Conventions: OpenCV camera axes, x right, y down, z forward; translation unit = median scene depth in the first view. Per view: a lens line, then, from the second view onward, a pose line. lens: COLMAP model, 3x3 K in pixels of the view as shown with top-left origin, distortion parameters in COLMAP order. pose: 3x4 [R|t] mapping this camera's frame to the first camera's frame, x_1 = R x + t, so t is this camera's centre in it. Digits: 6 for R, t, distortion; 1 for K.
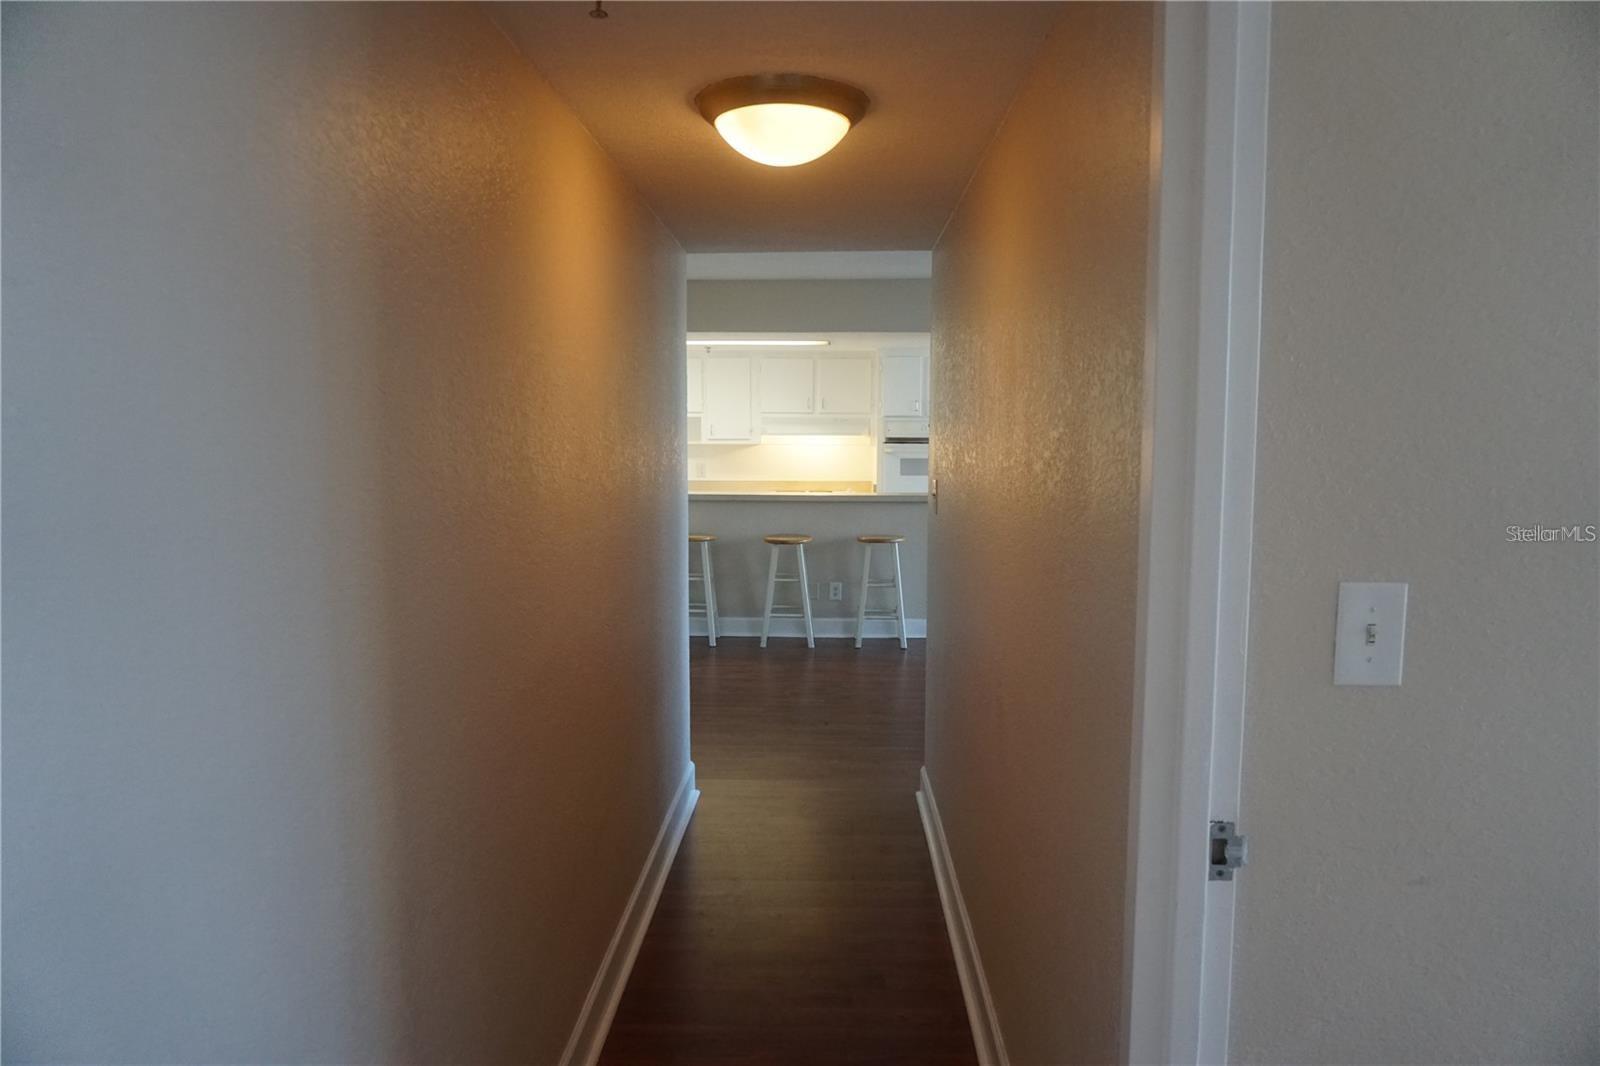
lens RADIAL K [[1092.9, 0, 800.0], [0, 1092.9, 533.0], [0, 0, 1]] dist [-0.006797, -0.003199]
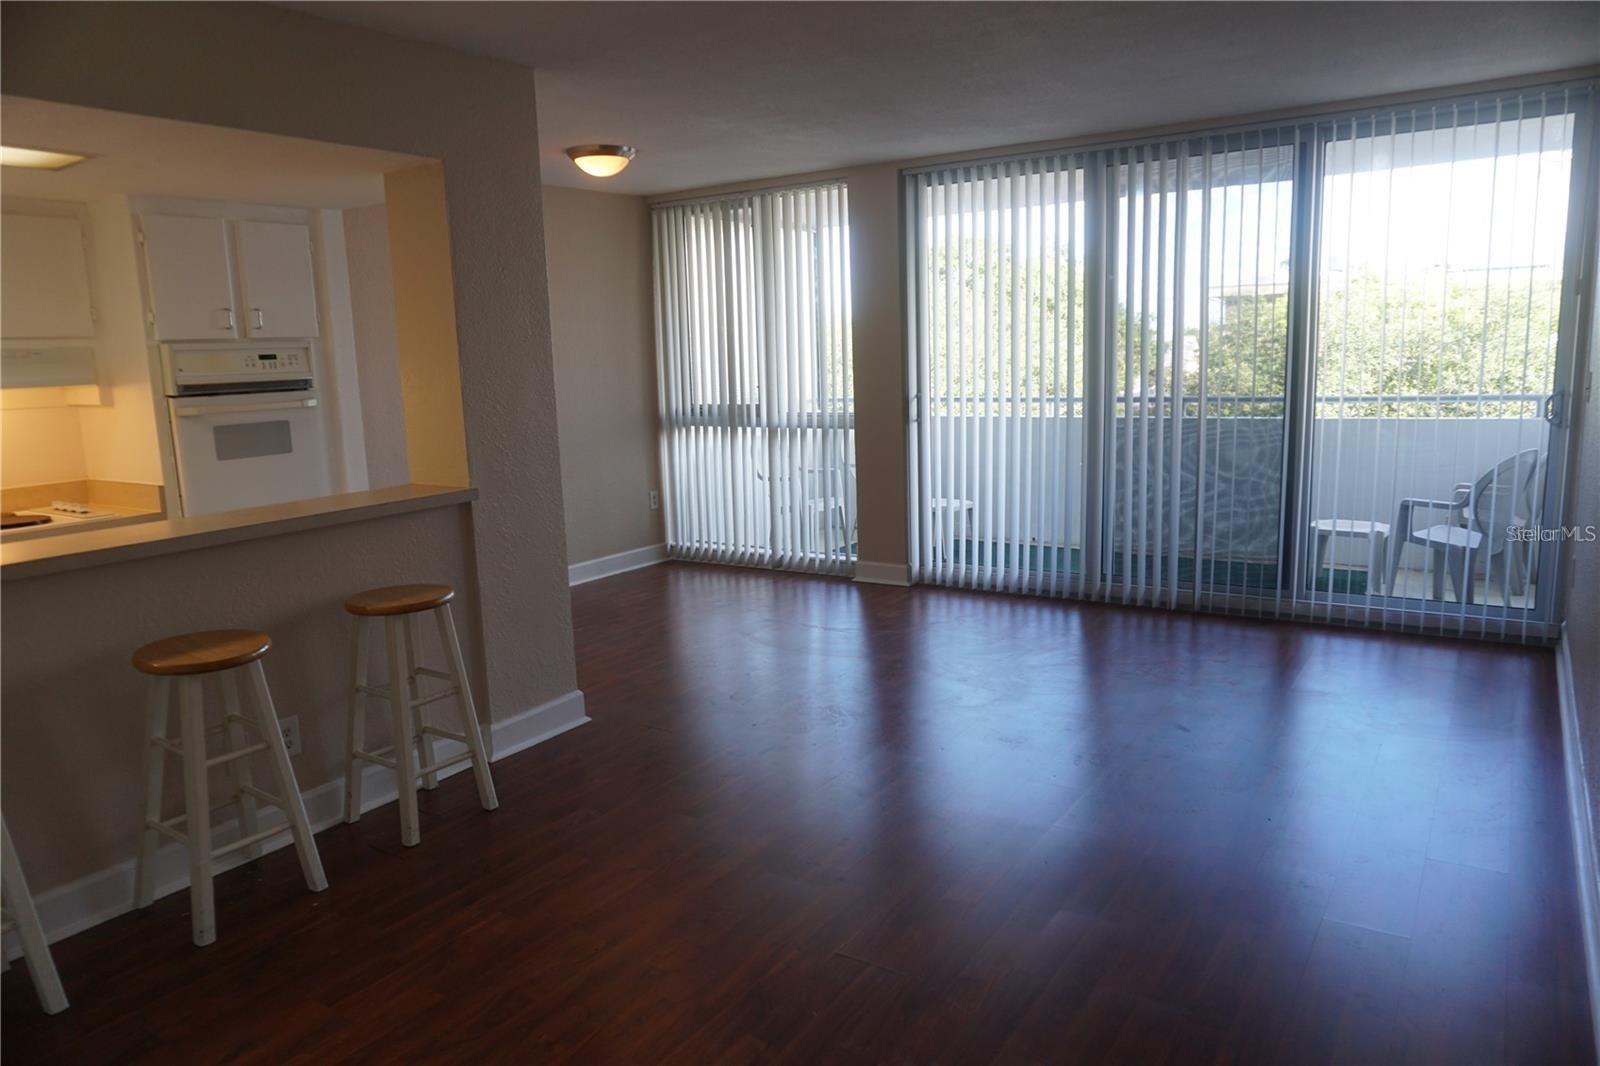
lens RADIAL K [[1075.3, 0, 800.0], [0, 1075.3, 533.0], [0, 0, 1]] dist [-0.042300, 0.047294]
pose [[0.537501, -0.167321, 0.826496, -0.197117], [0.115819, 0.985477, 0.124184, -0.056900], [-0.835271, 0.028975, 0.549074, 0.587651]]
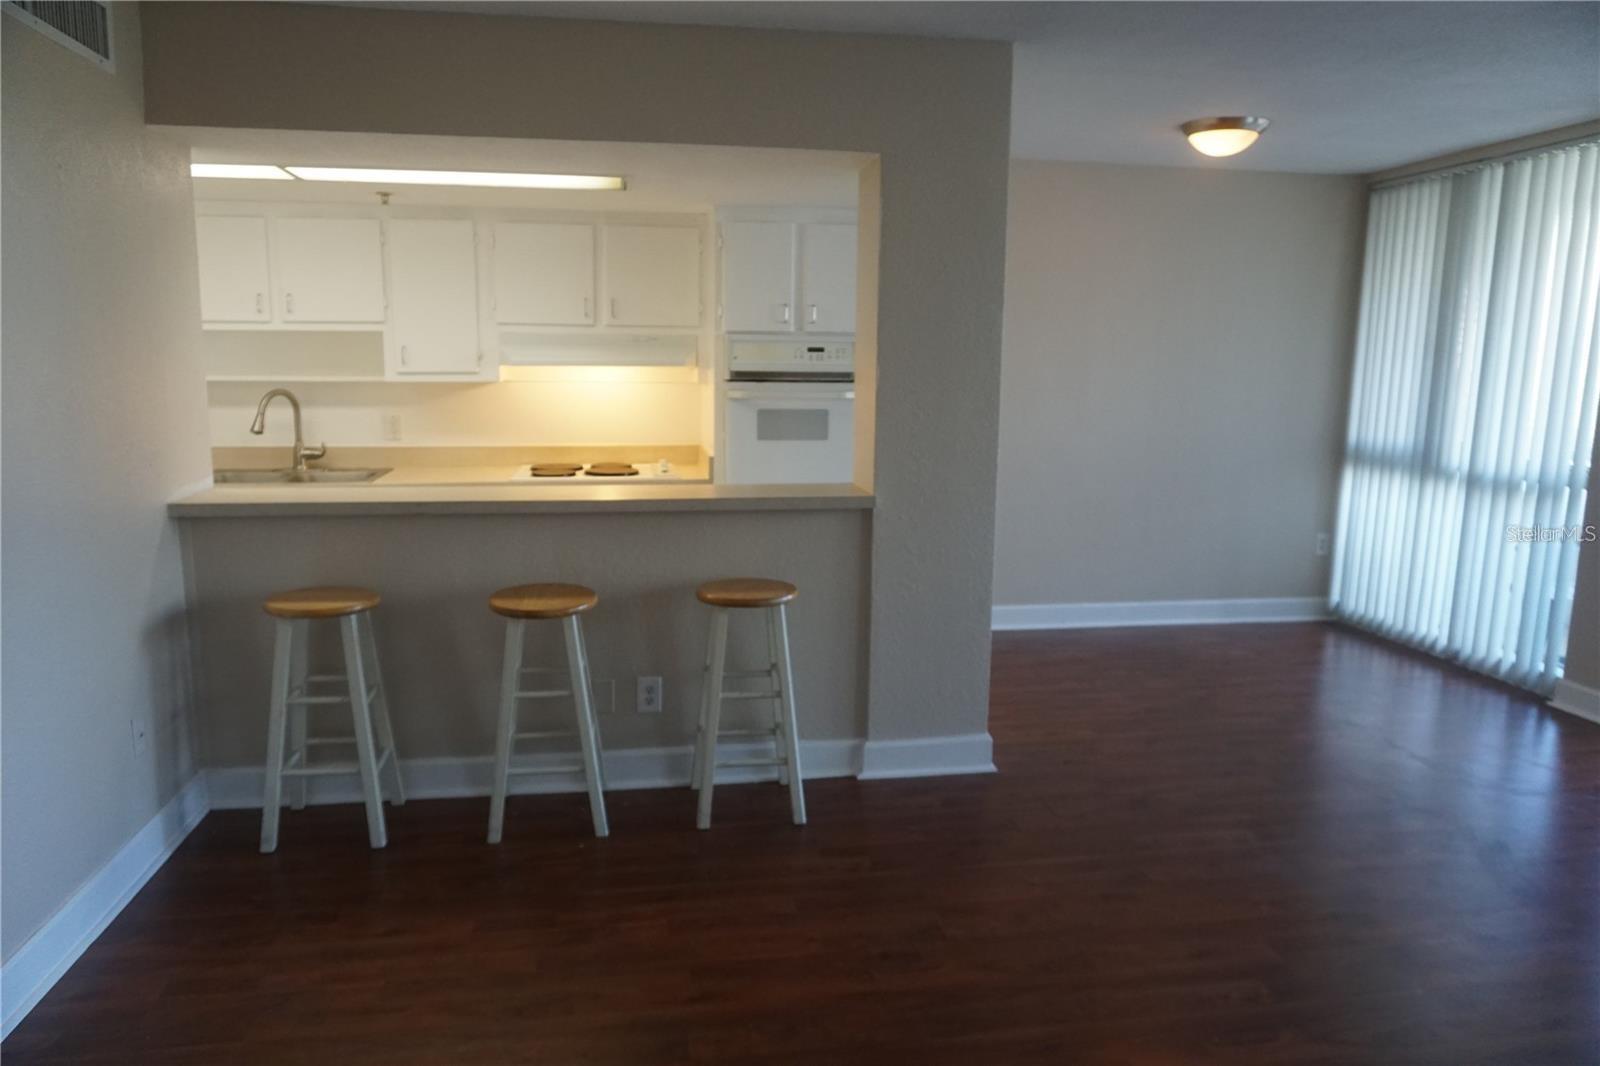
lens RADIAL K [[1075.3, 0, 800.0], [0, 1075.3, 533.0], [0, 0, 1]] dist [-0.042300, 0.047294]
pose [[0.980972, -0.023819, 0.192684, 0.007870], [0.009651, 0.997201, 0.074135, -0.052410], [-0.193911, -0.070865, 0.978456, 0.524341]]
